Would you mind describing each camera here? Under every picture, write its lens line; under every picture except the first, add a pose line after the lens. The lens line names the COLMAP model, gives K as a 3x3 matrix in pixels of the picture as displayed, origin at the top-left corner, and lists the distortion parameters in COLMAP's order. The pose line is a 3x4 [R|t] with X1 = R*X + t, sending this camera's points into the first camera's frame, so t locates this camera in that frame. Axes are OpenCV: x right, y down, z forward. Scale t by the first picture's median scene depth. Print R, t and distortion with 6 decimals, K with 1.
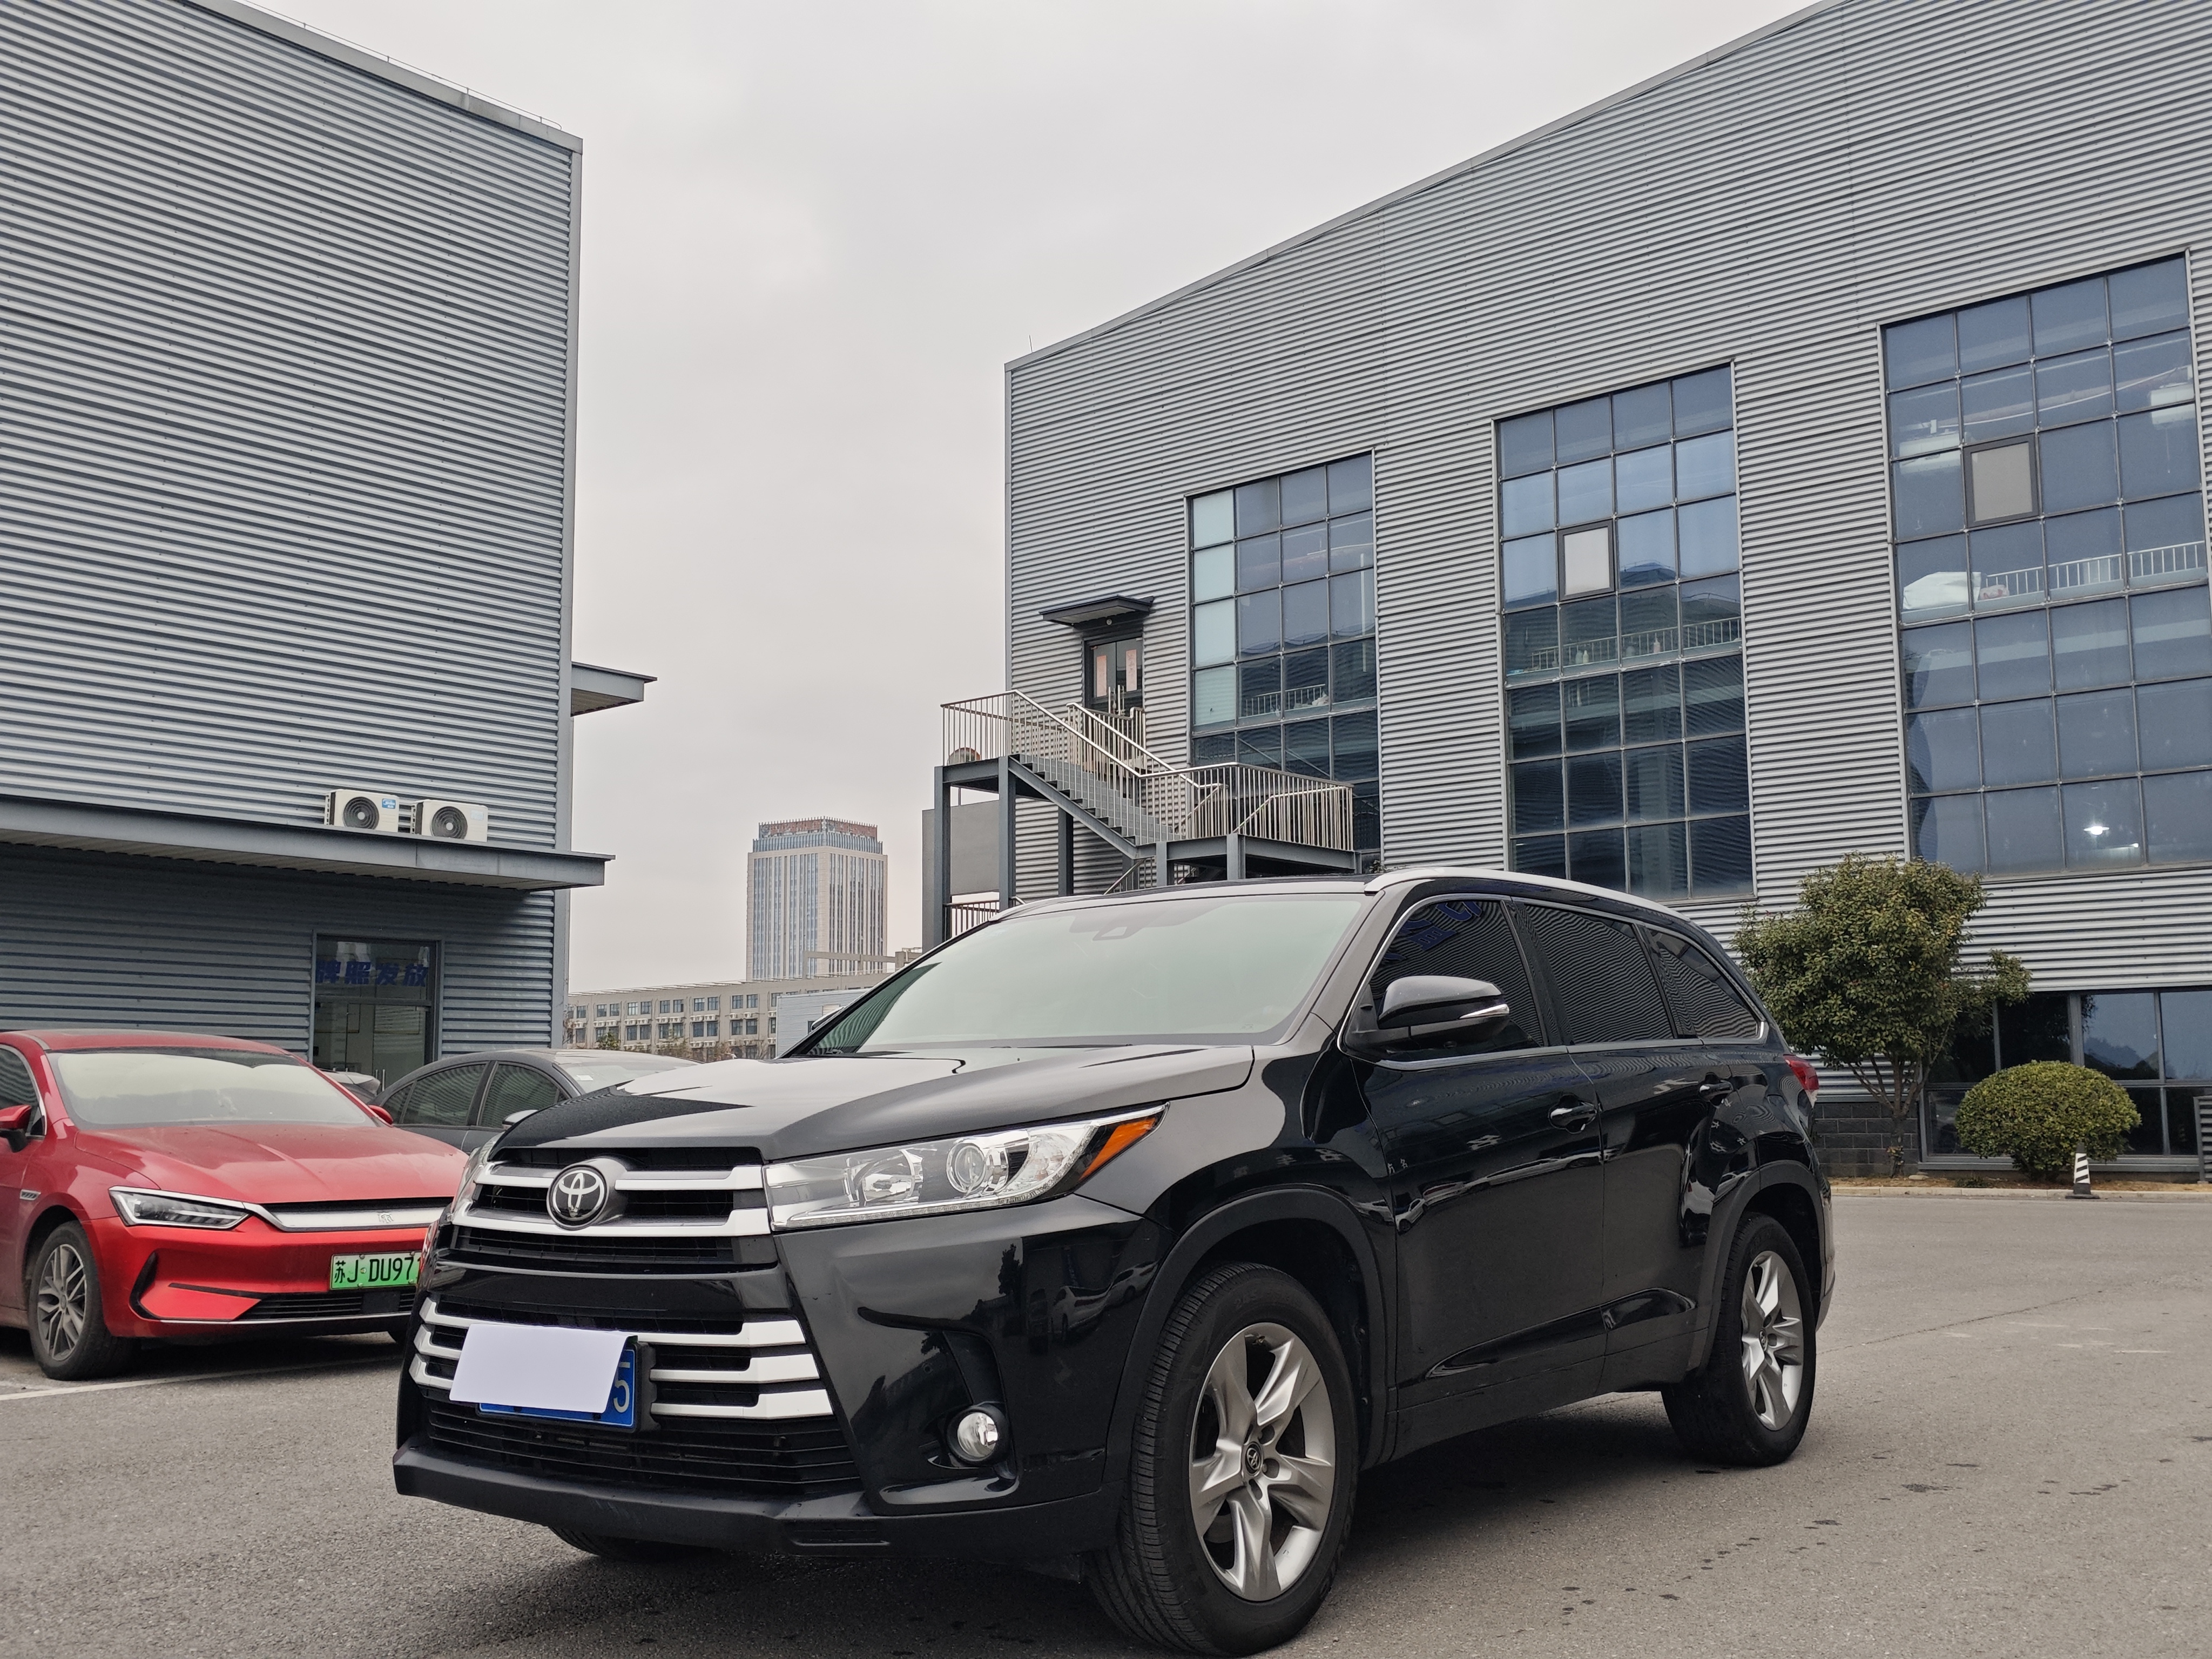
lens RADIAL K [[2251.0, 0, 1081.1], [0, 2251.0, 837.5], [0, 0, 1]] dist [0.127919, -0.556079]
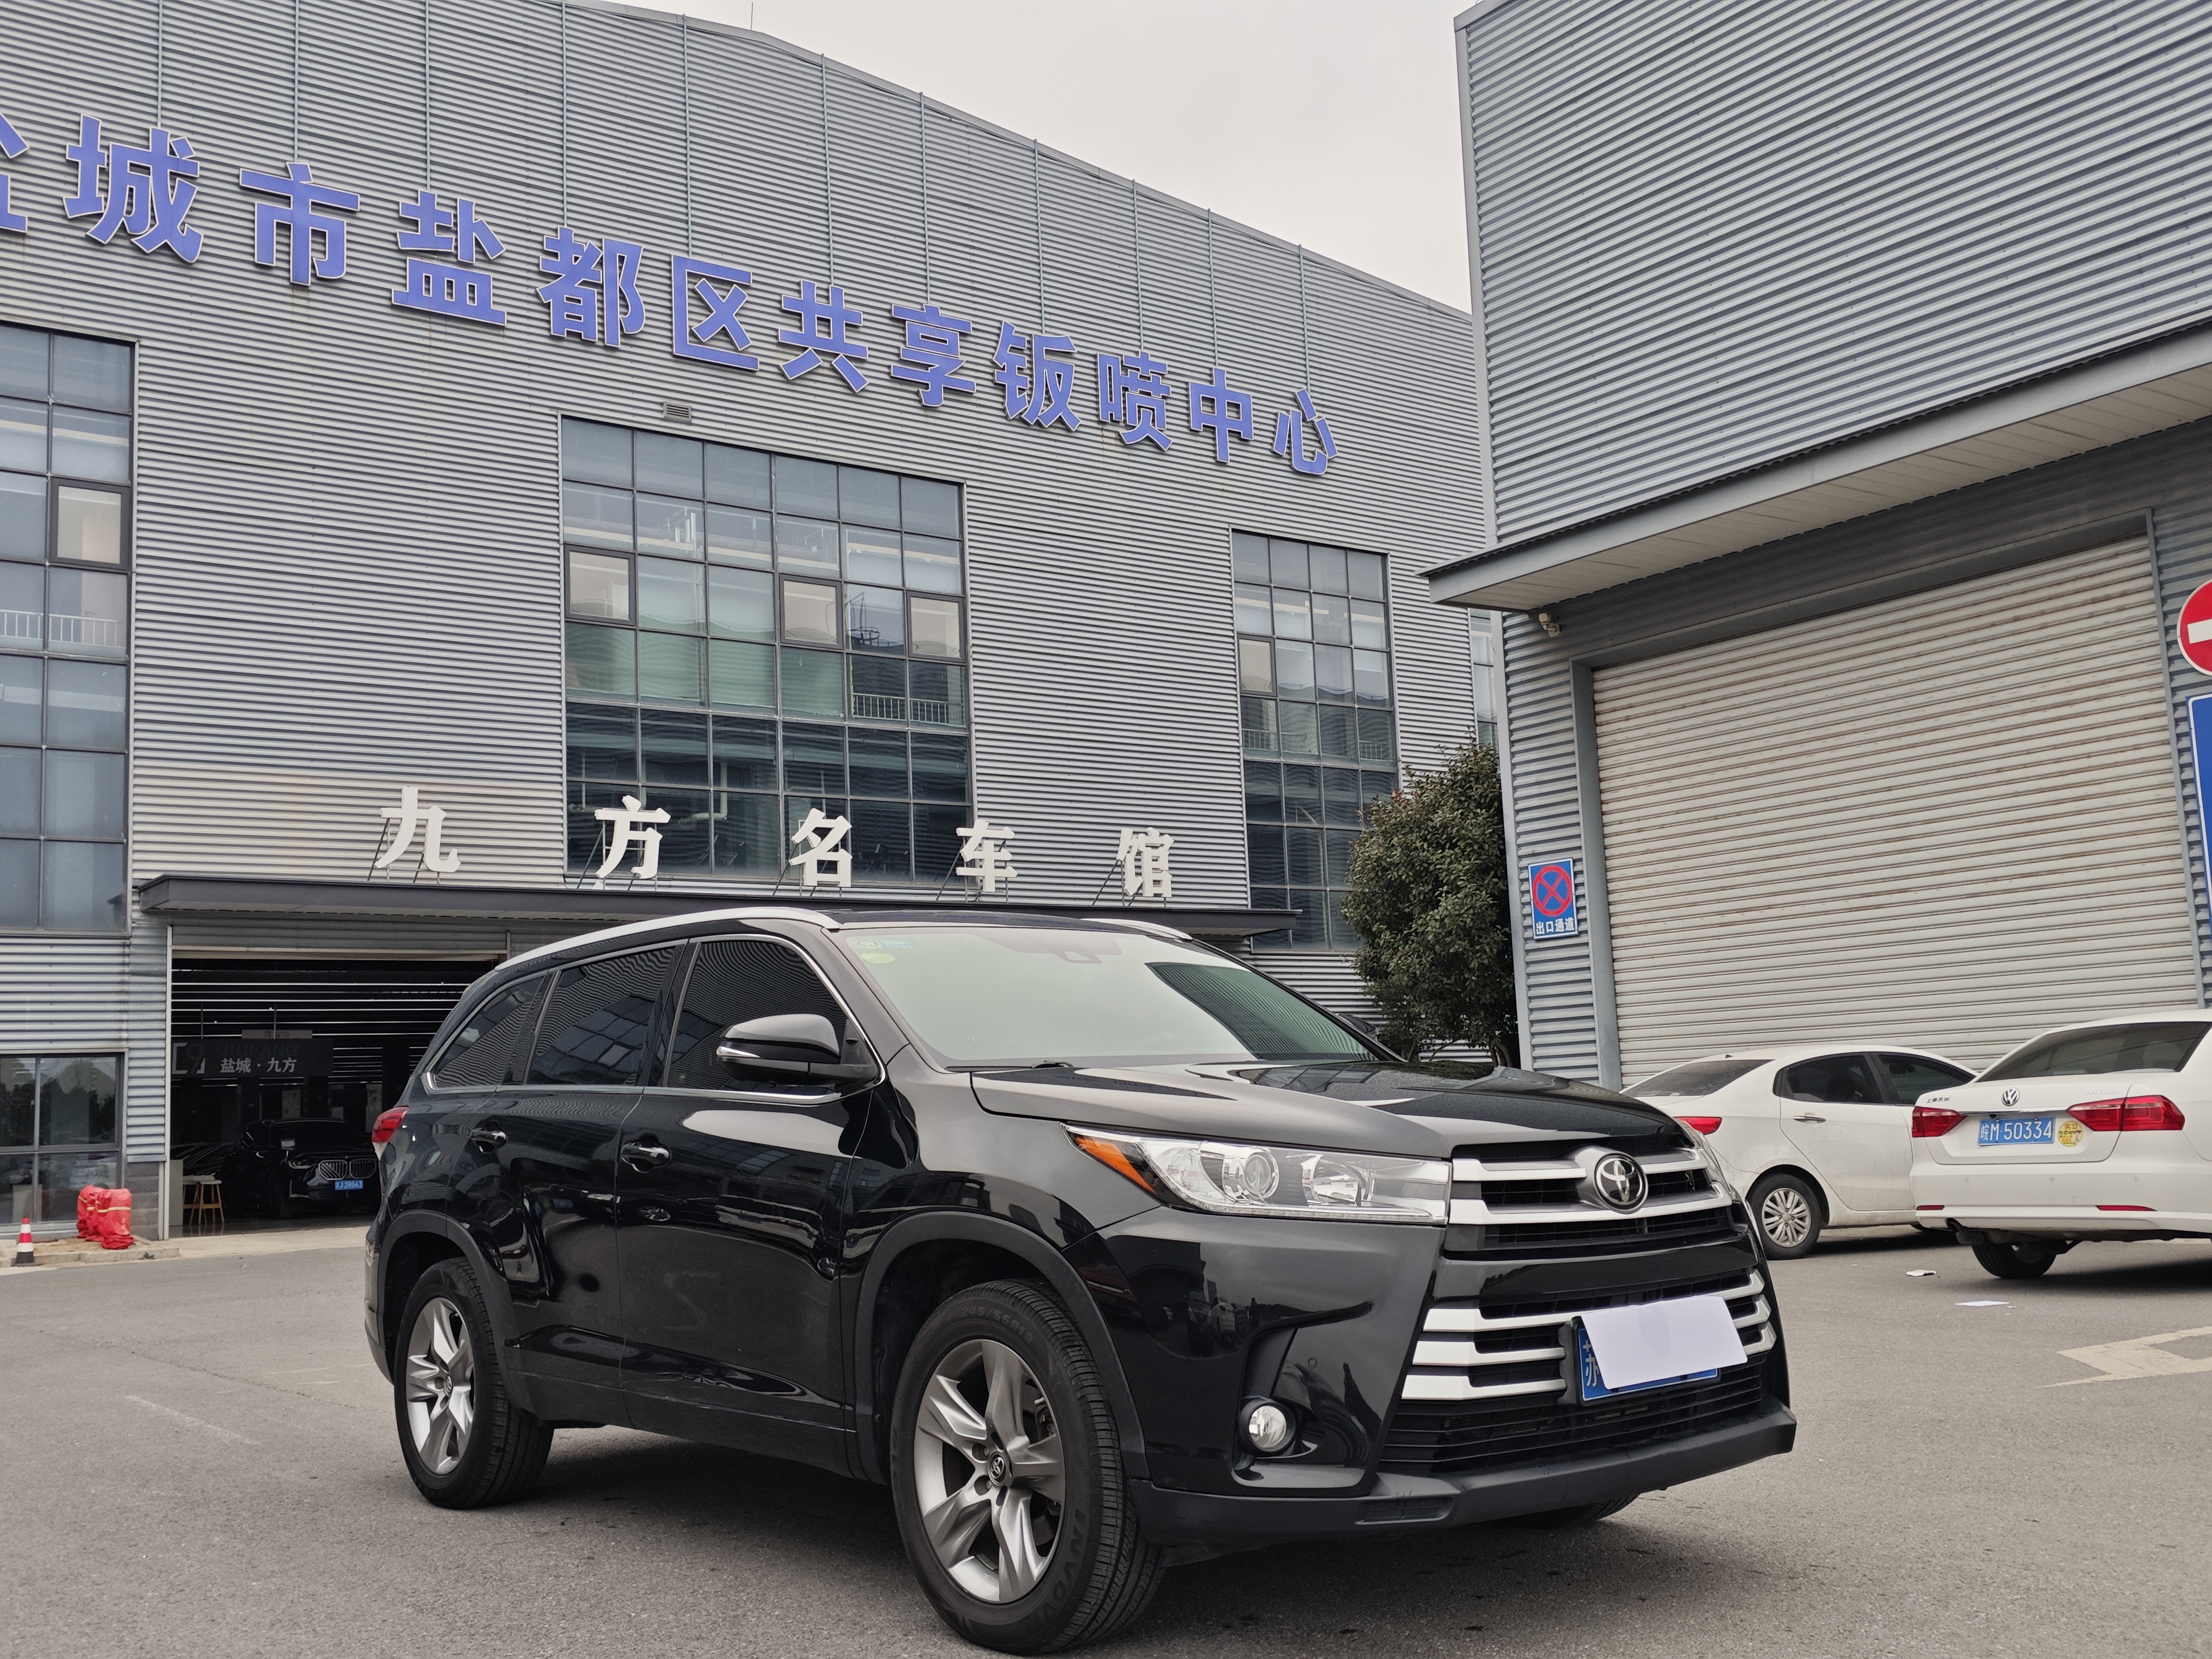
lens RADIAL K [[2251.0, 0, 1081.1], [0, 2251.0, 837.5], [0, 0, 1]] dist [0.127919, -0.556079]
pose [[0.214979, 0.126109, 0.968442, -0.912816], [-0.080832, 0.990523, -0.111041, 0.106624], [-0.973268, -0.054410, 0.223136, 0.755135]]
